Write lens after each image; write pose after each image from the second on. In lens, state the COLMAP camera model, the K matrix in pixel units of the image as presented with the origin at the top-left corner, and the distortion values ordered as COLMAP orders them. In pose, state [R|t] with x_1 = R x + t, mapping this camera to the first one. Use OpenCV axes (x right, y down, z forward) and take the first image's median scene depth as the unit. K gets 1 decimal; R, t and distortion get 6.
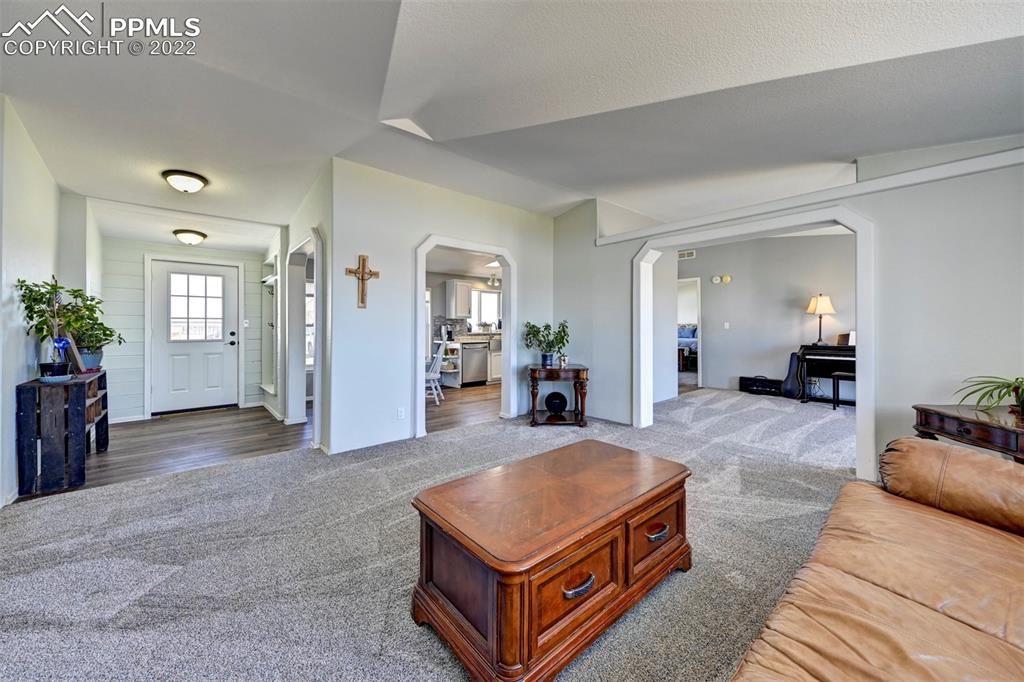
lens RADIAL K [[374.1, 0, 540.9], [0, 374.1, 330.4], [0, 0, 1]] dist [-0.002775, -0.001209]
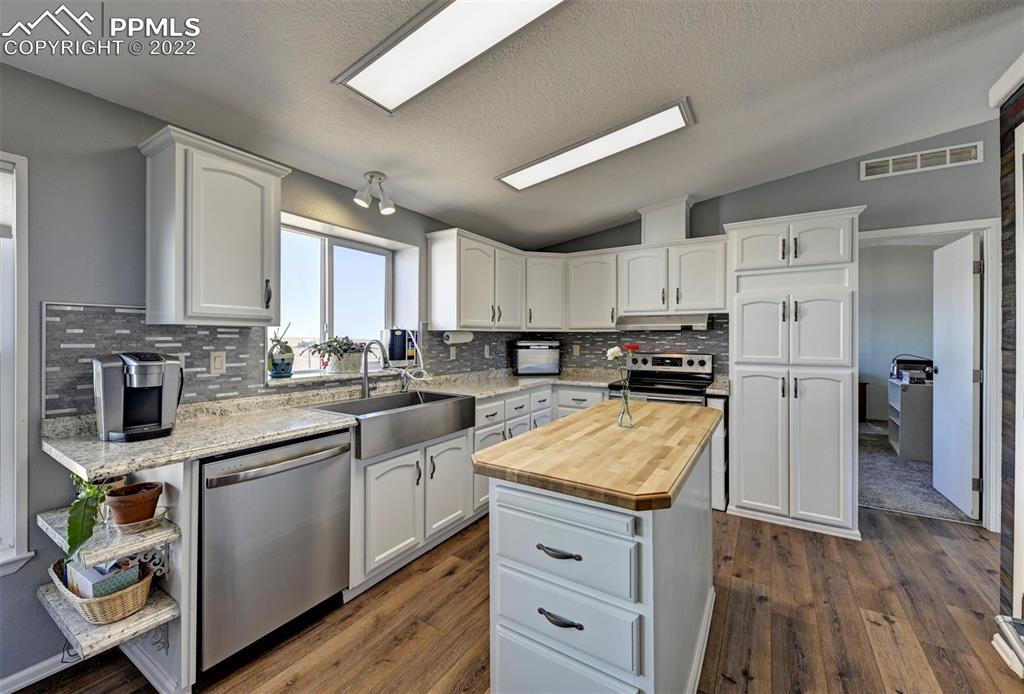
lens RADIAL K [[396.8, 0, 522.3], [0, 396.8, 340.3], [0, 0, 1]] dist [0.009570, -0.000769]
pose [[0.967604, 0.004438, 0.252433, -0.122985], [-0.003738, 0.999988, -0.003256, -0.026908], [-0.252444, 0.002207, 0.967609, 0.876310]]
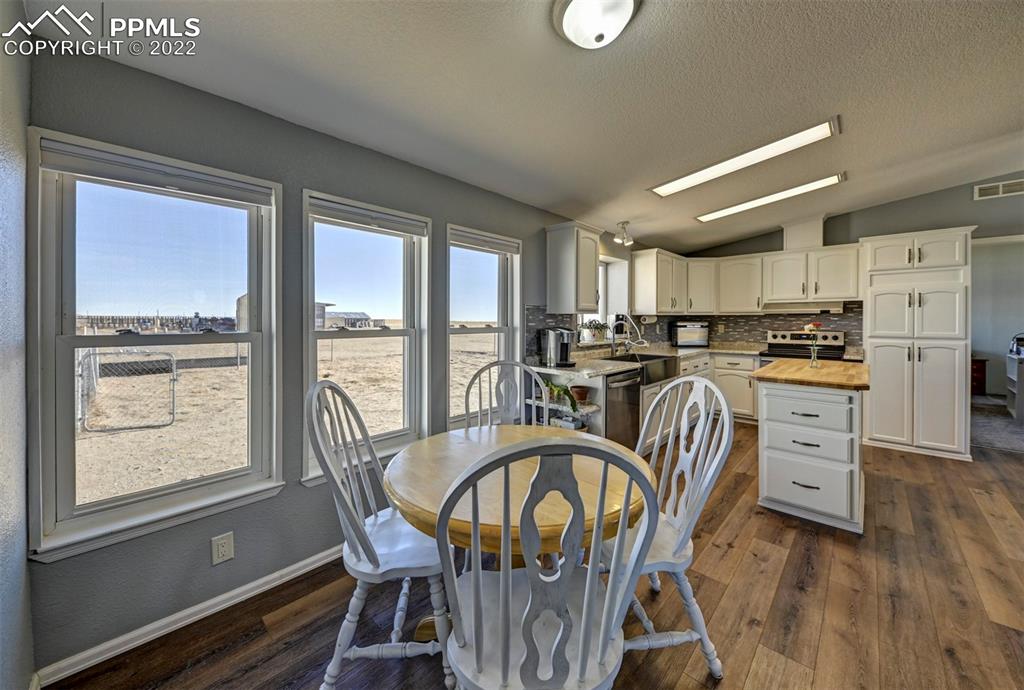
lens RADIAL K [[374.1, 0, 520.2], [0, 374.1, 323.4], [0, 0, 1]] dist [-0.002775, -0.001209]
pose [[0.998283, 0.001933, 0.058541, -0.376153], [-0.002037, 0.999996, 0.001716, -0.024817], [-0.058537, -0.001832, 0.998284, 0.681813]]
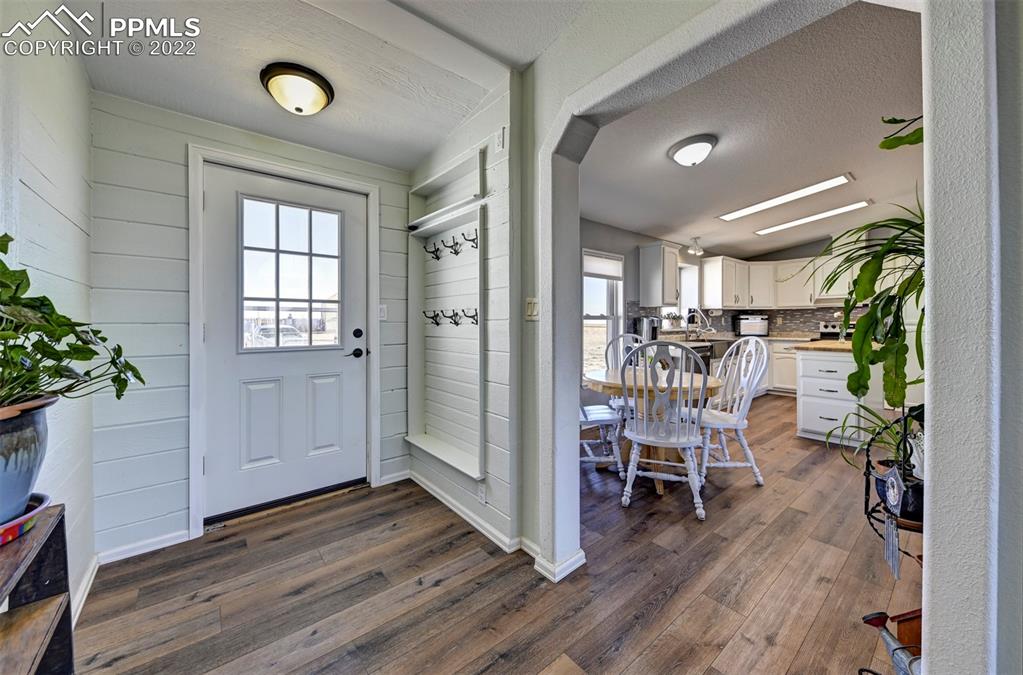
lens RADIAL K [[373.7, 0, 528.8], [0, 373.7, 326.2], [0, 0, 1]] dist [-0.002775, -0.001209]
pose [[0.997791, 0.000573, -0.066428, -0.481517], [-0.000227, 0.999986, 0.005224, -0.002278], [0.066430, -0.005197, 0.997778, 0.446574]]
